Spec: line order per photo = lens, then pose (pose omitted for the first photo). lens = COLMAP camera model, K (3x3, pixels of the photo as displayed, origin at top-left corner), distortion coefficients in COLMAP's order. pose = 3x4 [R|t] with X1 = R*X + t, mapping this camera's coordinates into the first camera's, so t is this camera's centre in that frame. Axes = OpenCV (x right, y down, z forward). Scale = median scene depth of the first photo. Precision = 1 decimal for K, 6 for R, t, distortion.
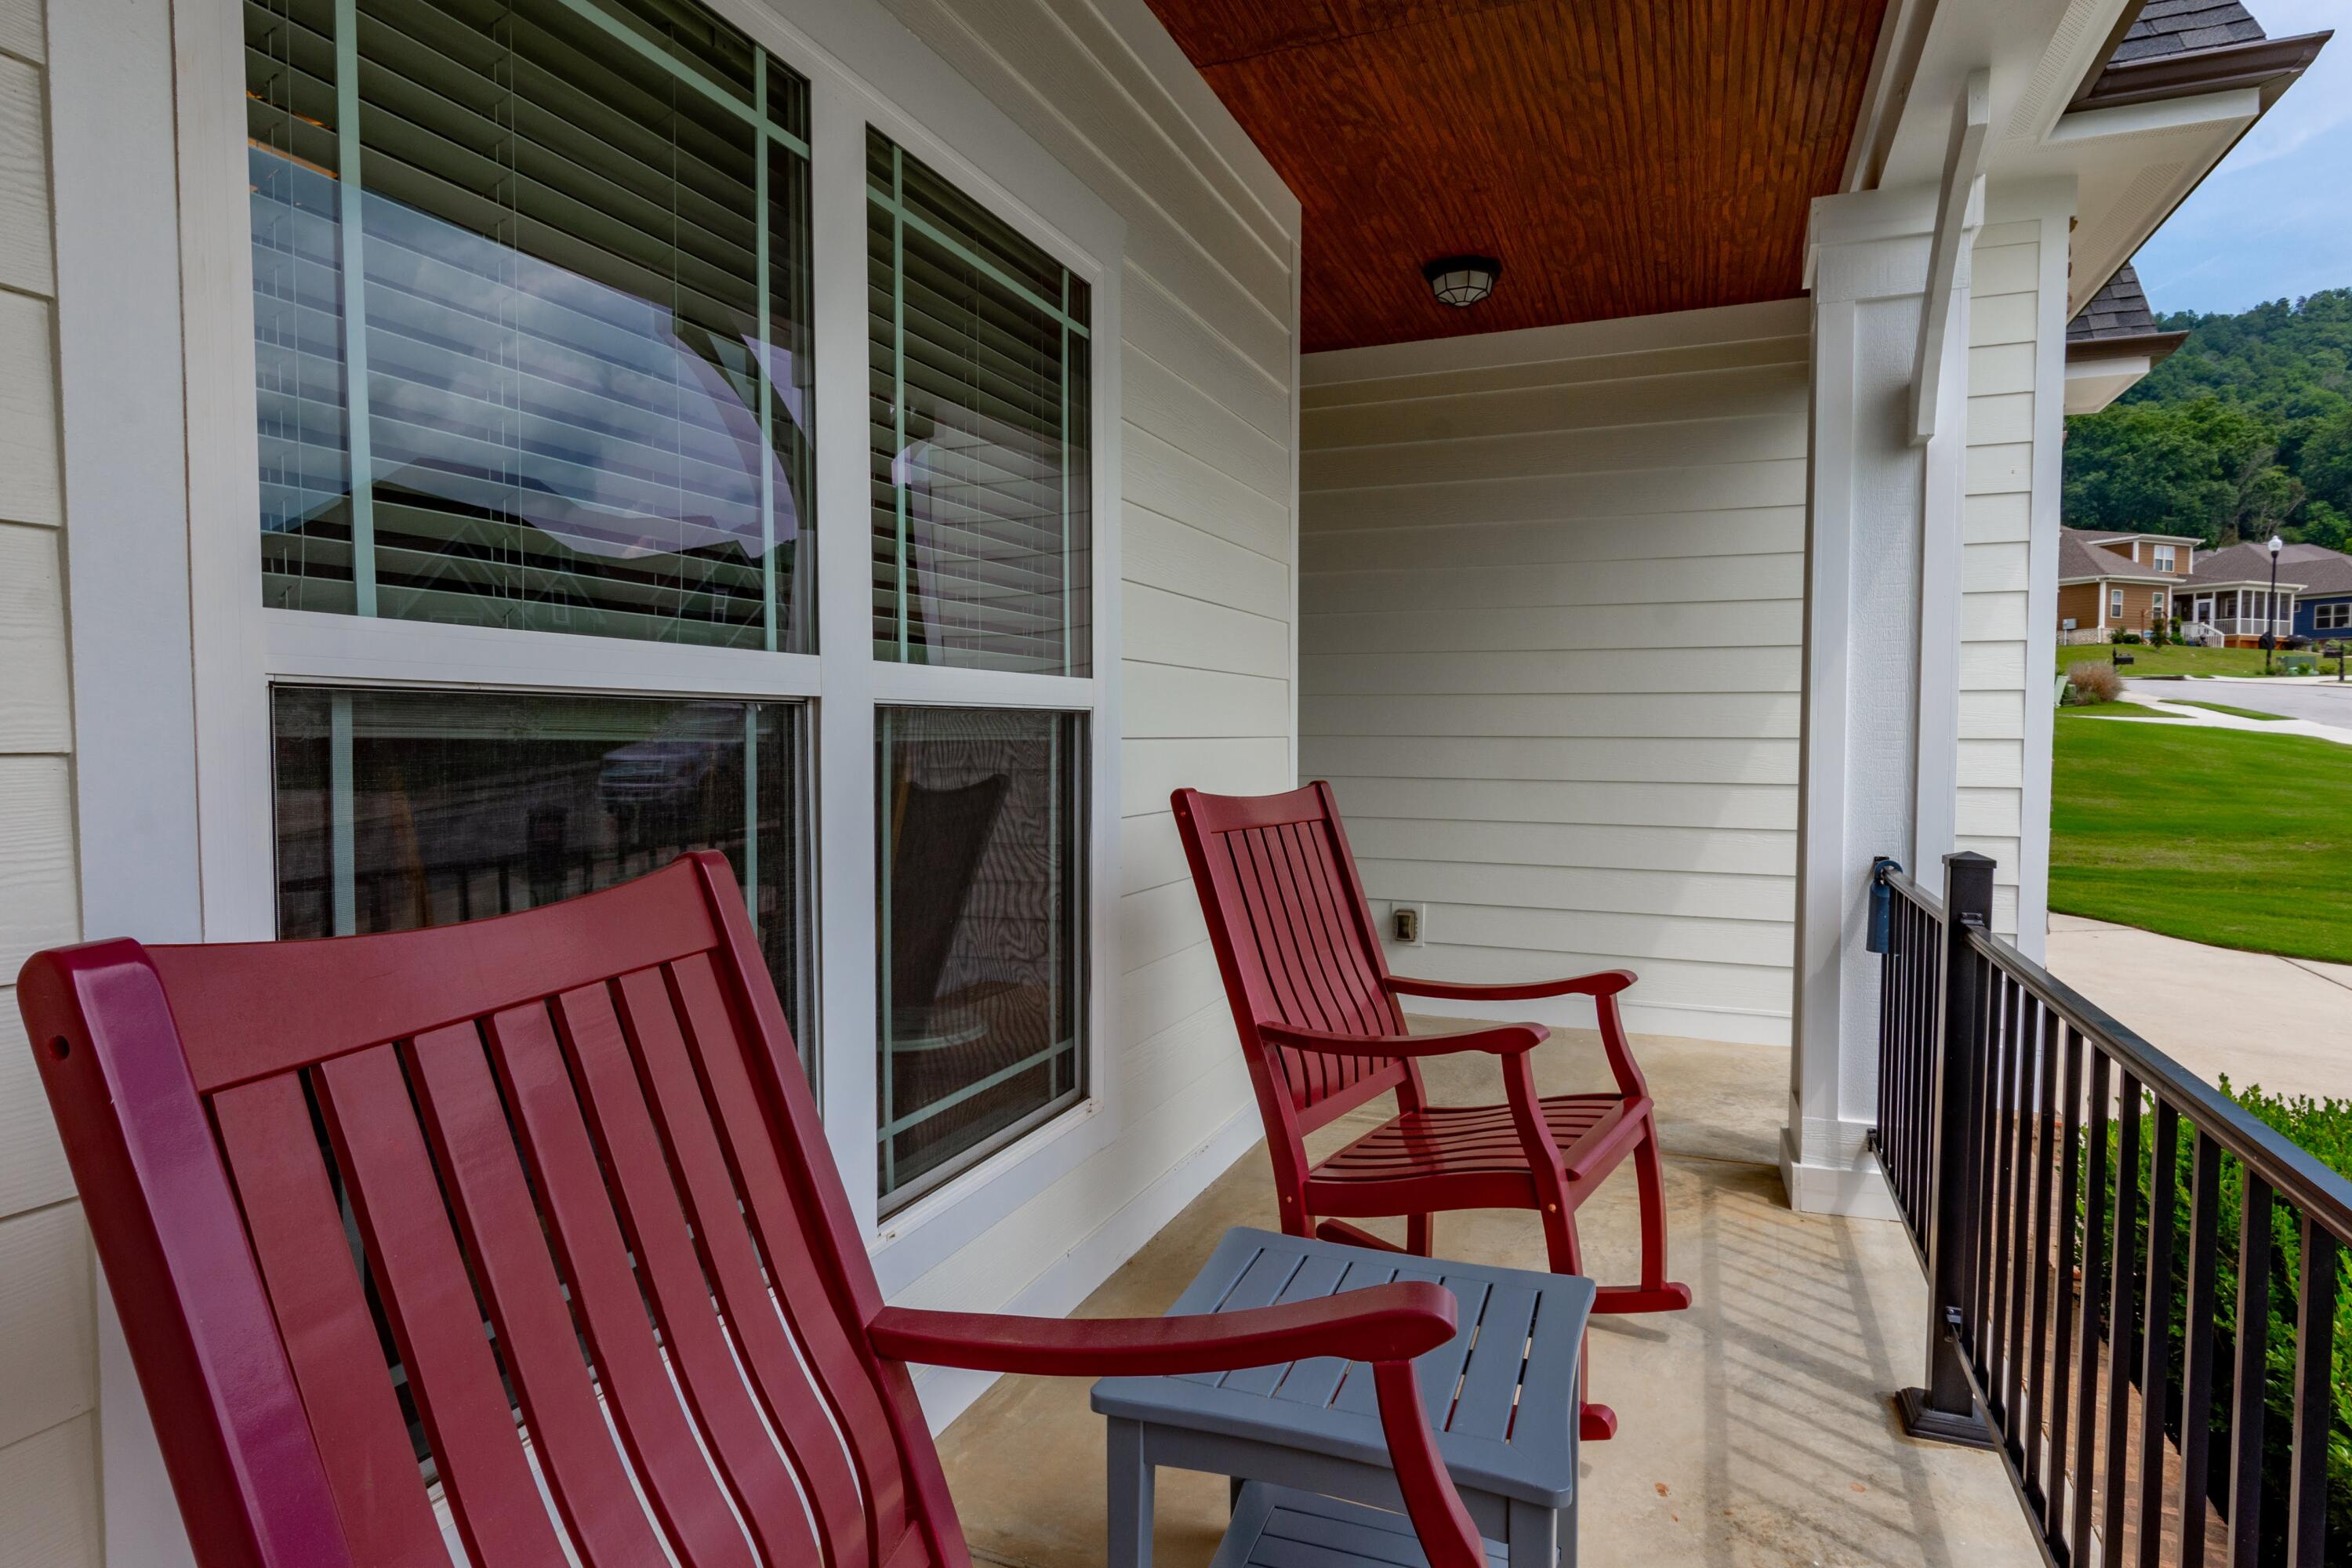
lens RADIAL K [[1272.8, 0, 1220.5], [0, 1272.8, 788.6], [0, 0, 1]] dist [0.003972, 0.001178]
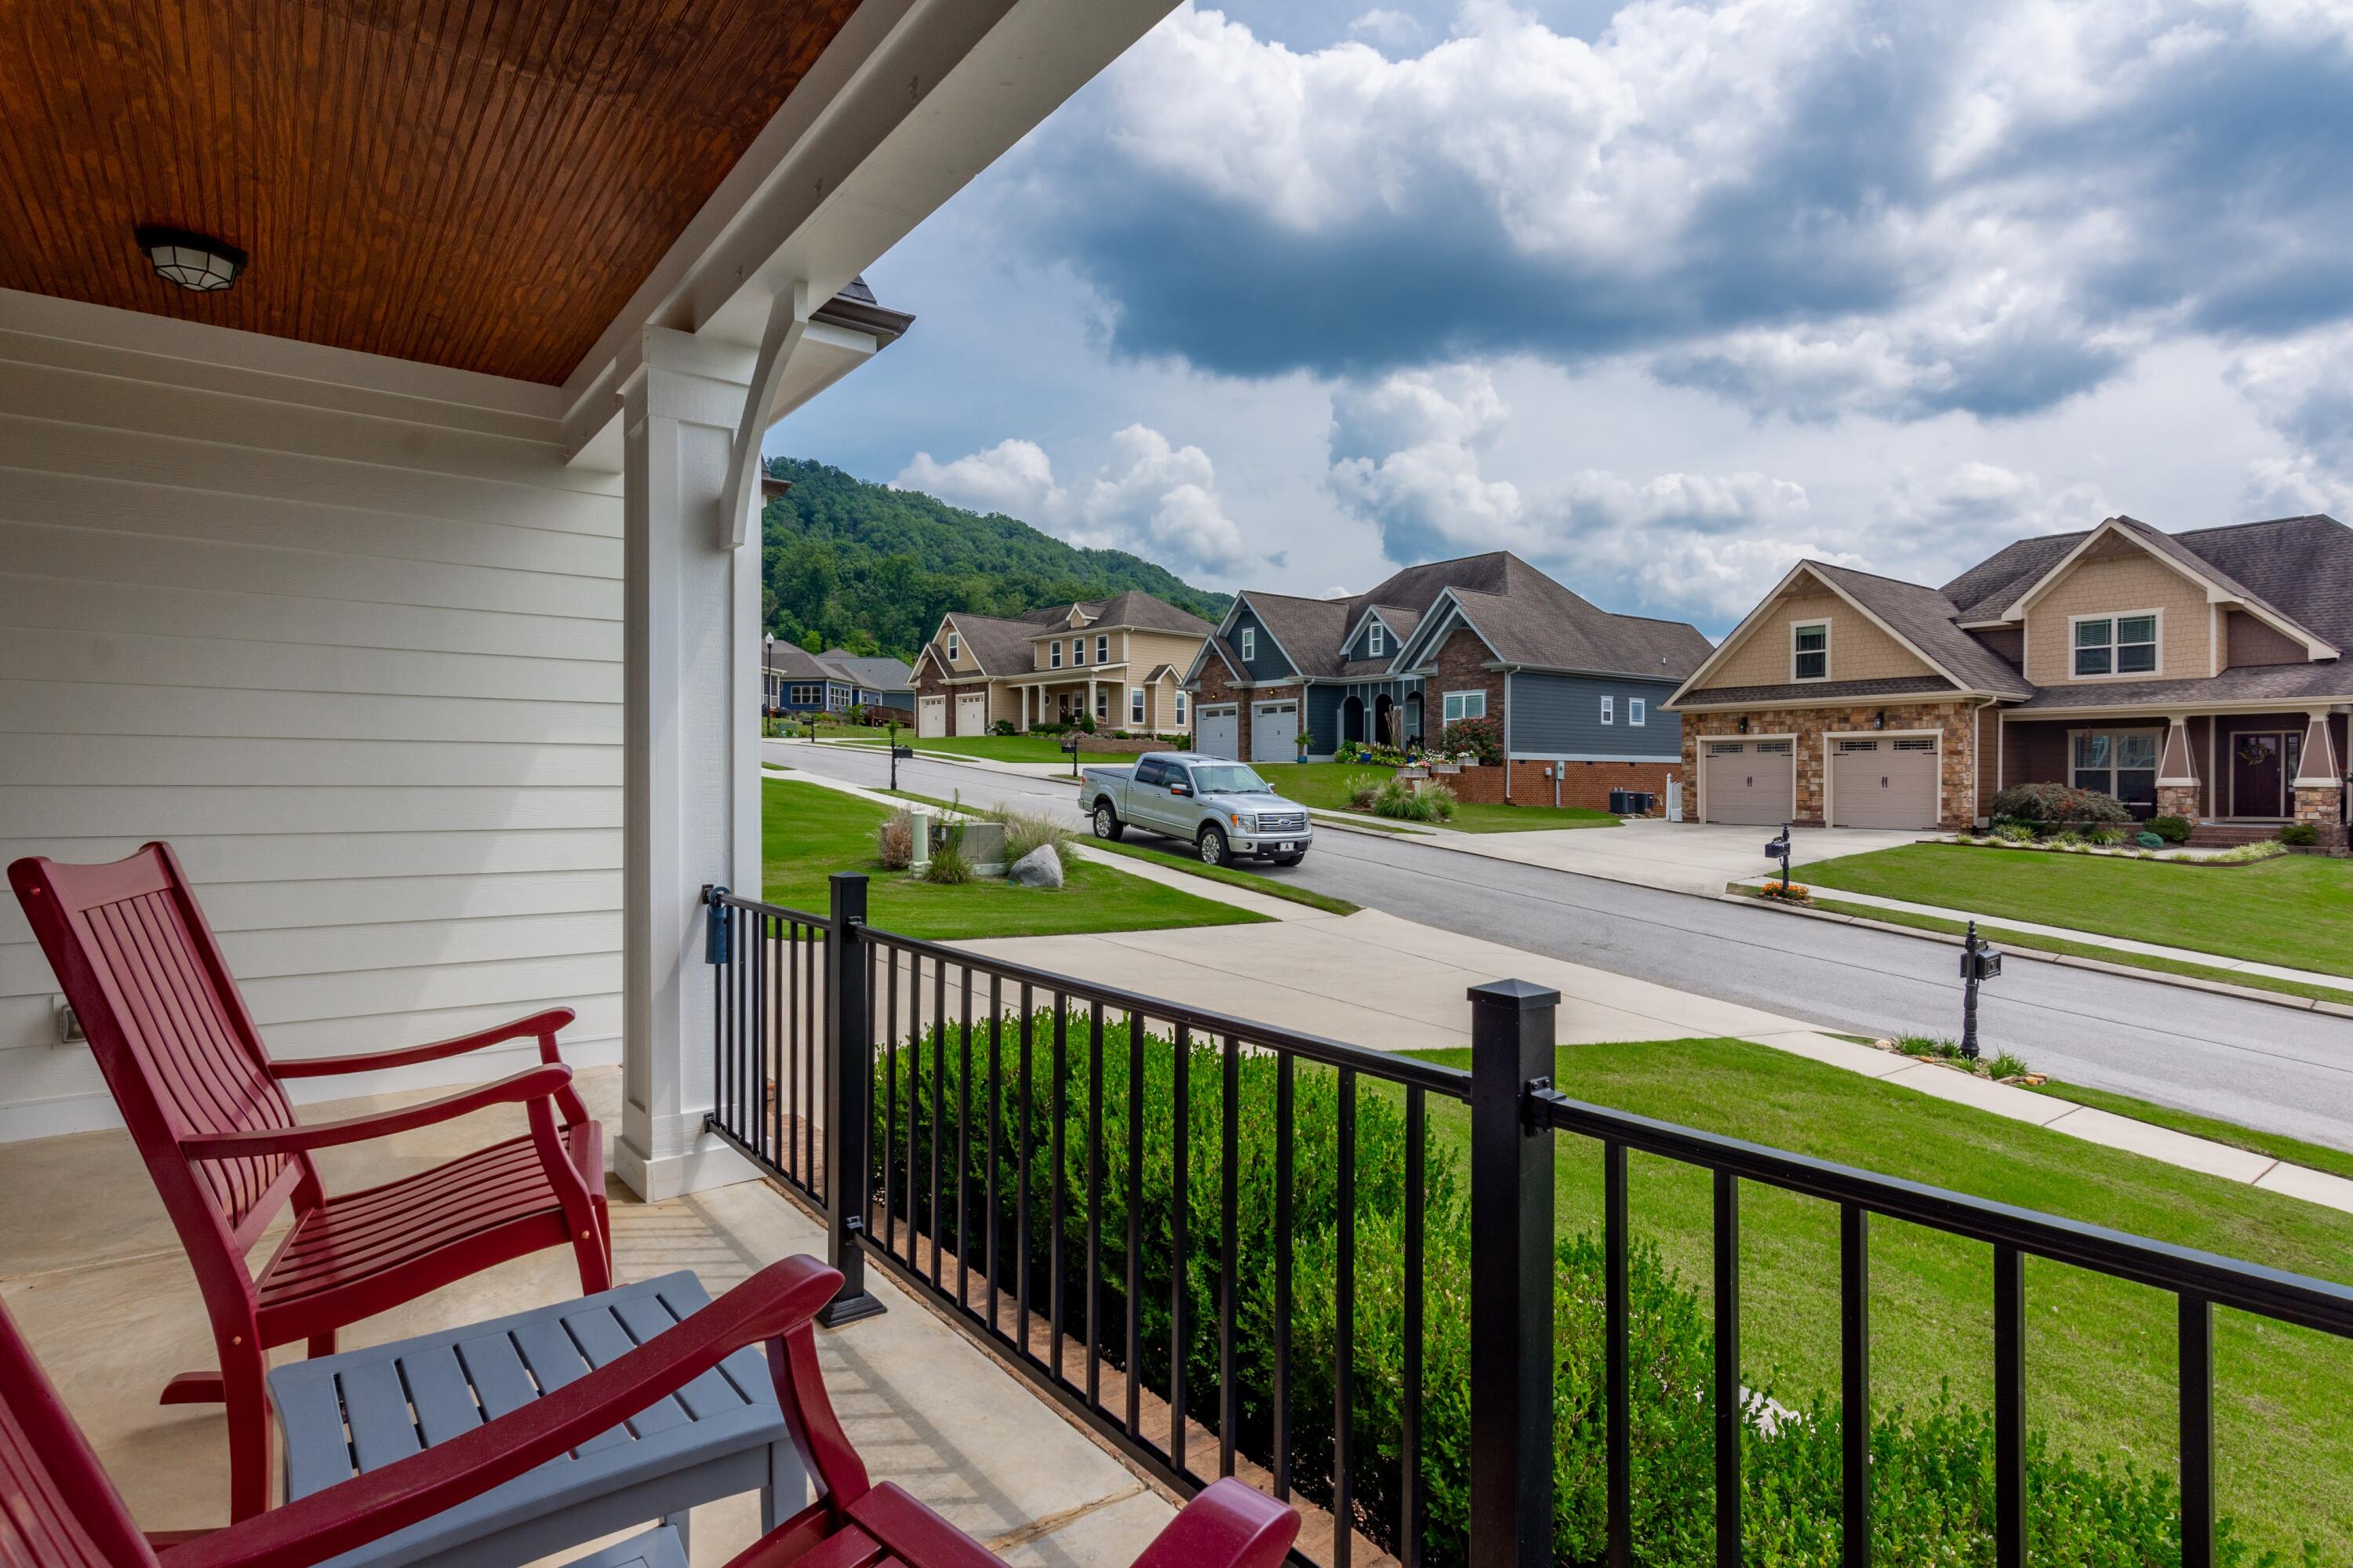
lens RADIAL K [[1185.1, 0, 1176.5], [0, 1185.1, 784.0], [0, 0, 1]] dist [-0.005349, 0.006184]
pose [[0.520577, -0.006307, 0.853792, -0.200249], [0.041336, 0.998986, -0.017824, -0.002339], [-0.852814, 0.044571, 0.520310, 0.037252]]
